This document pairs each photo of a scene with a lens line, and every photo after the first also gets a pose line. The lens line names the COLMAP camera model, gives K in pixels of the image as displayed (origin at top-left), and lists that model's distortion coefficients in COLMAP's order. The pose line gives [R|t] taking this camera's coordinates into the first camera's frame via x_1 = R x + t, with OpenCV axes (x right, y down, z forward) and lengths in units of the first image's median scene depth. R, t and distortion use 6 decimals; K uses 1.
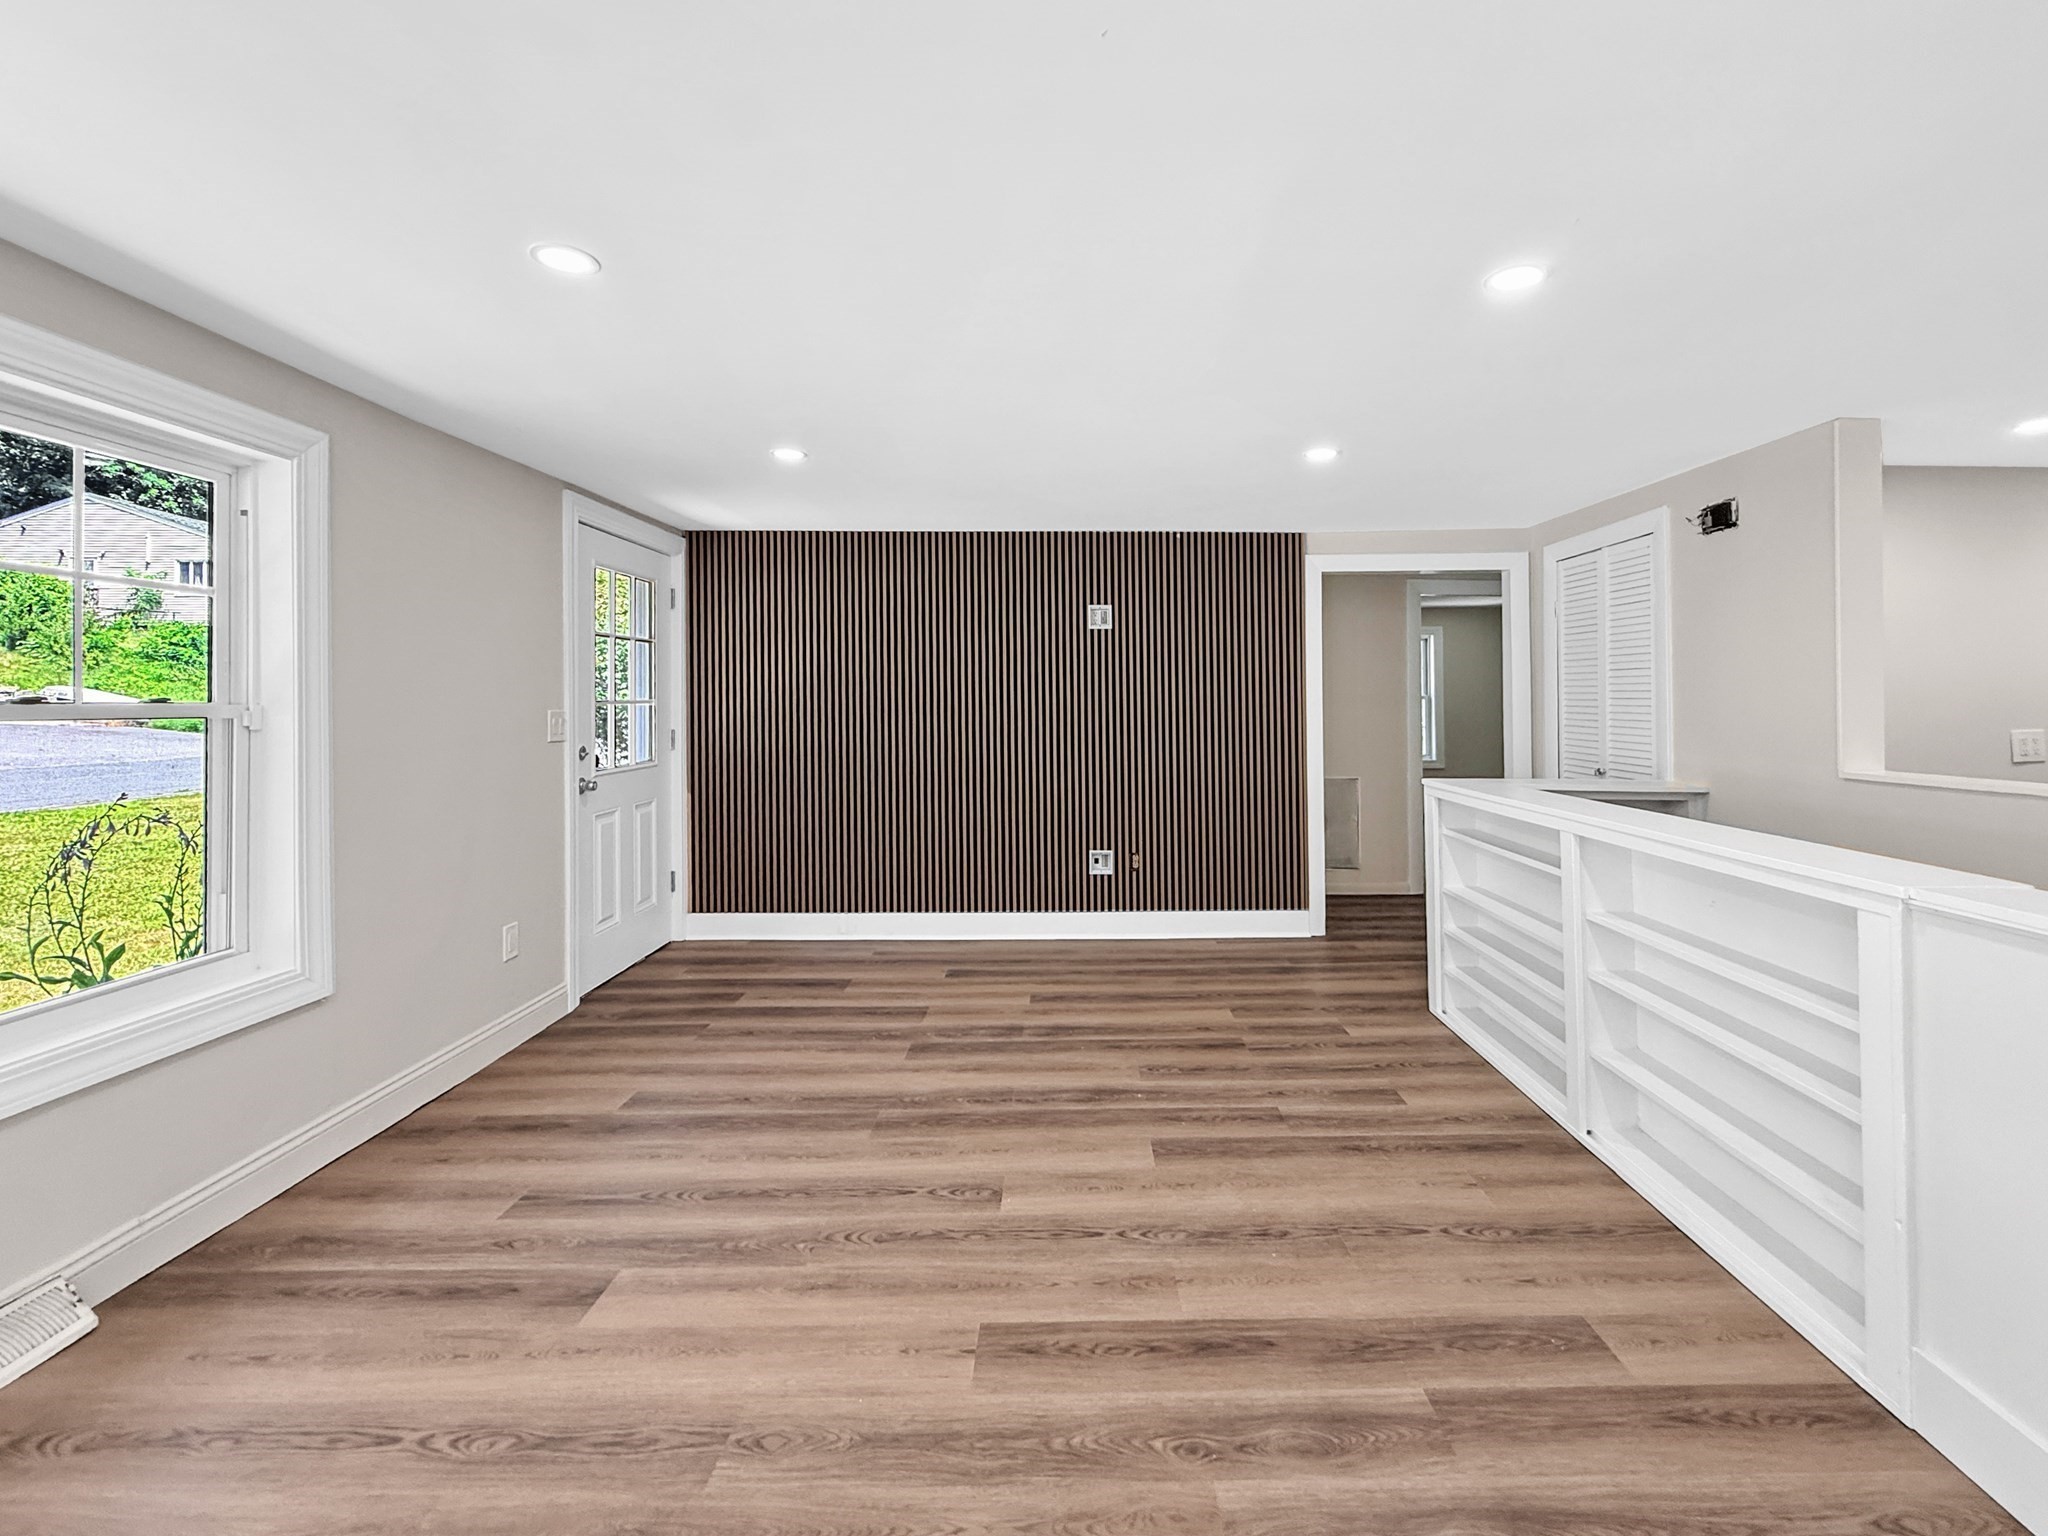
lens RADIAL K [[828.6, 0, 1025.8], [0, 828.6, 694.5], [0, 0, 1]] dist [-0.000247, -0.000397]
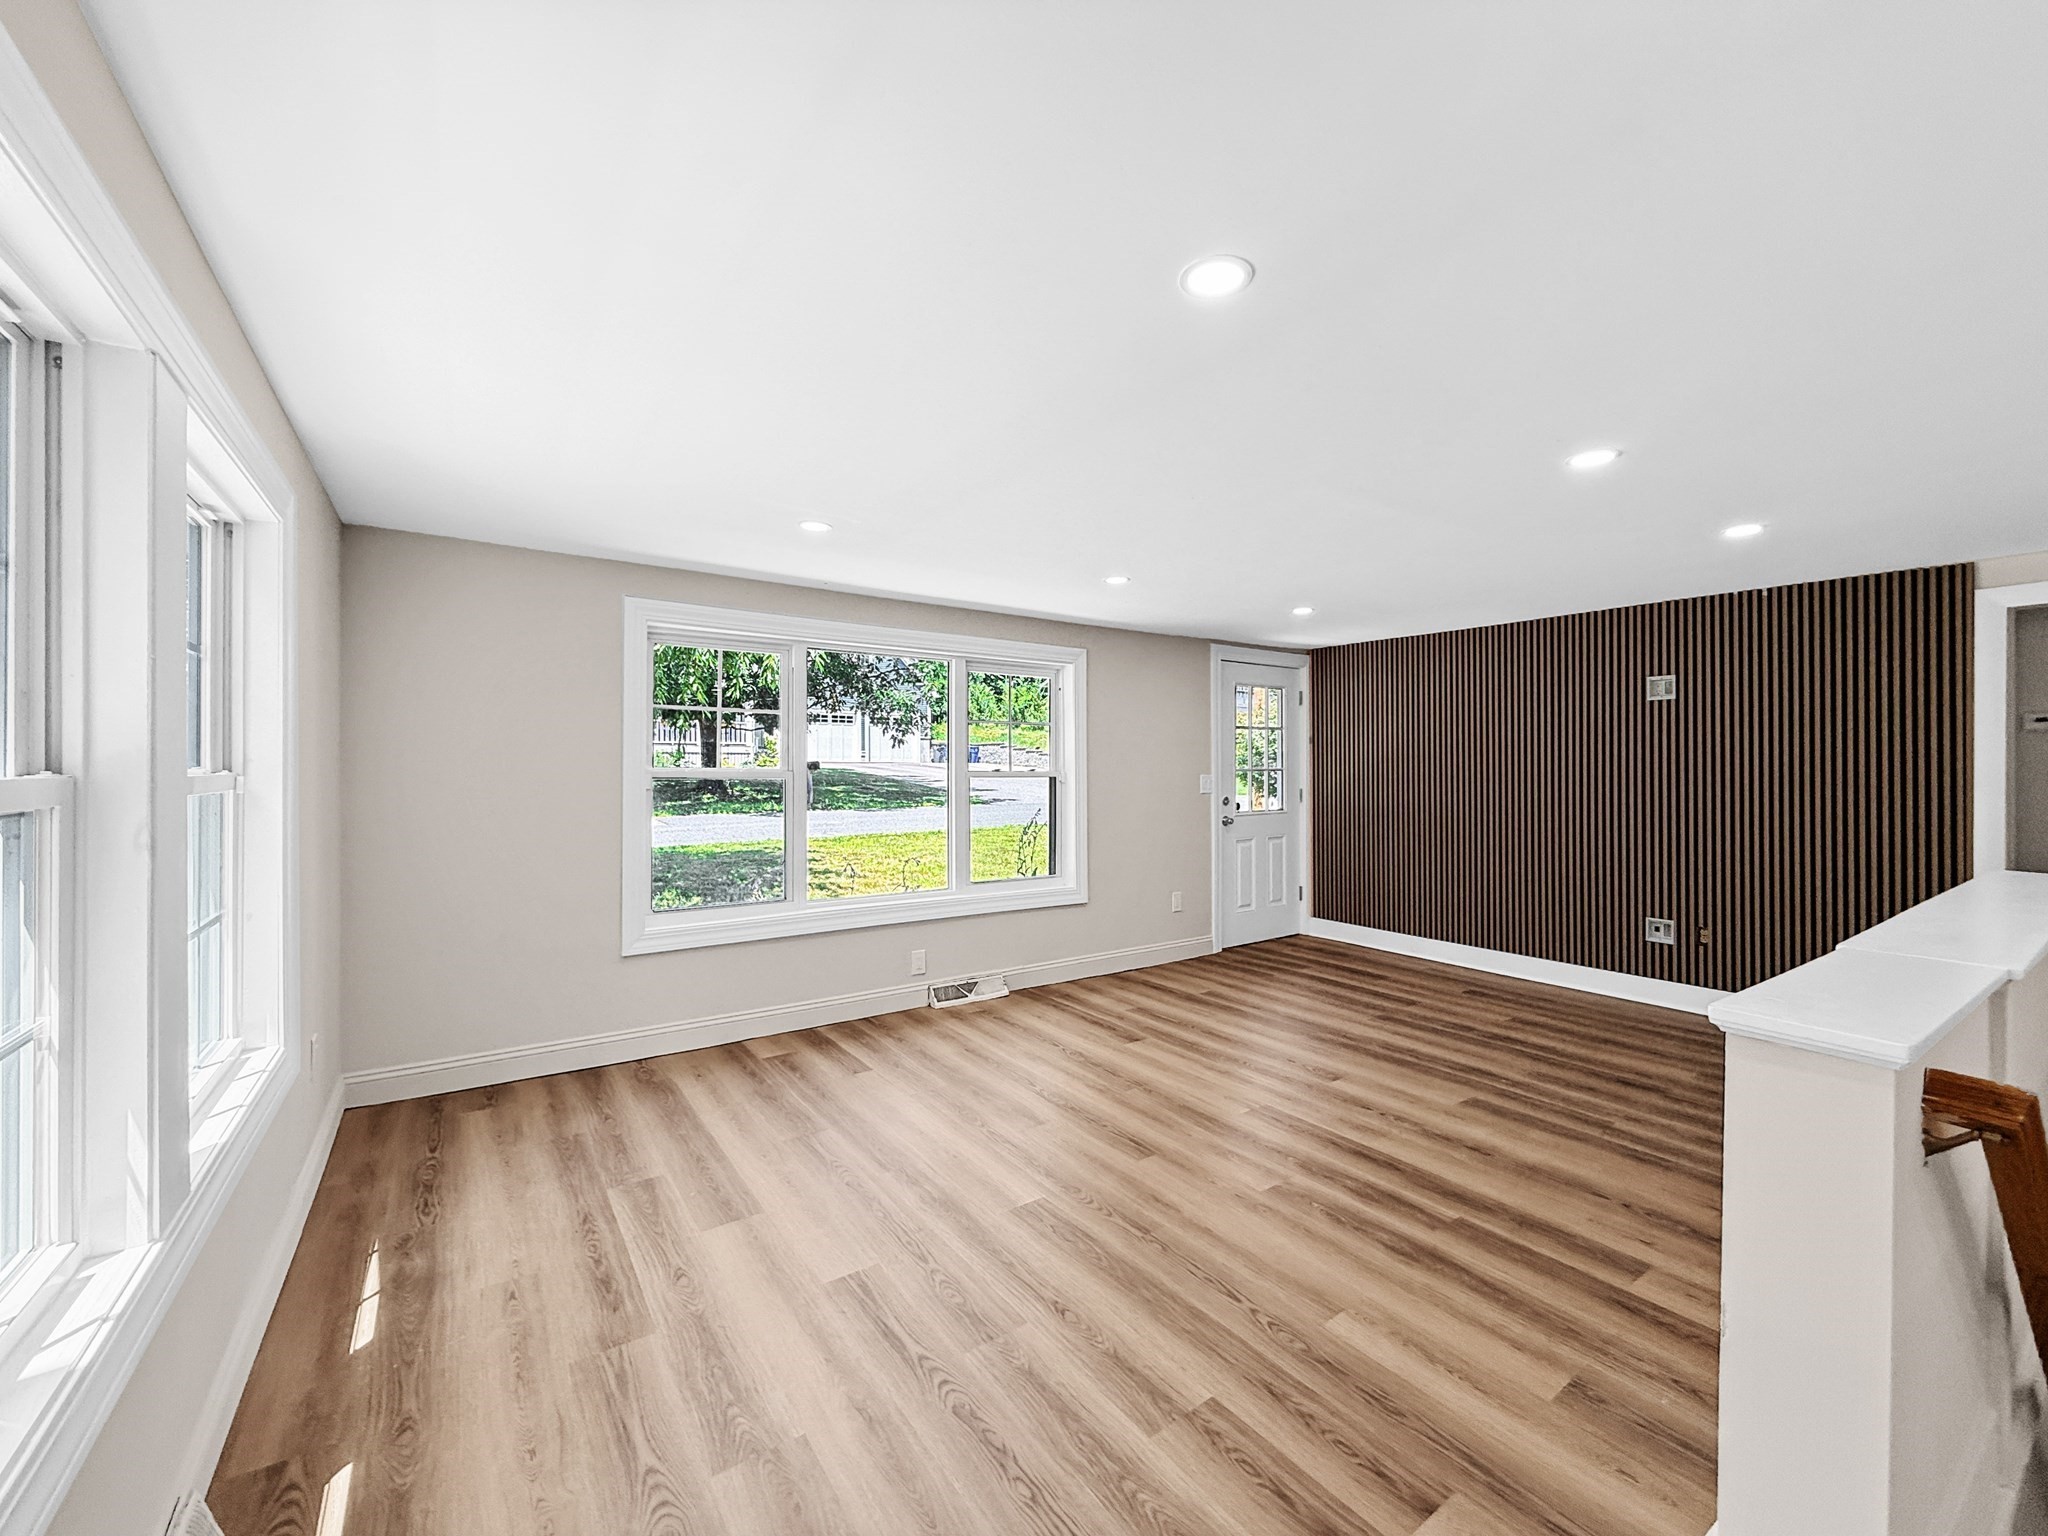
lens RADIAL K [[816.9, 0, 1024.0], [0, 816.9, 768.0], [0, 0, 1]] dist [0.000145, -0.000008]
pose [[0.562857, 0.005980, -0.826532, 0.670105], [0.005177, 0.999929, 0.010760, -0.015442], [0.826538, -0.010335, 0.562786, -0.282530]]
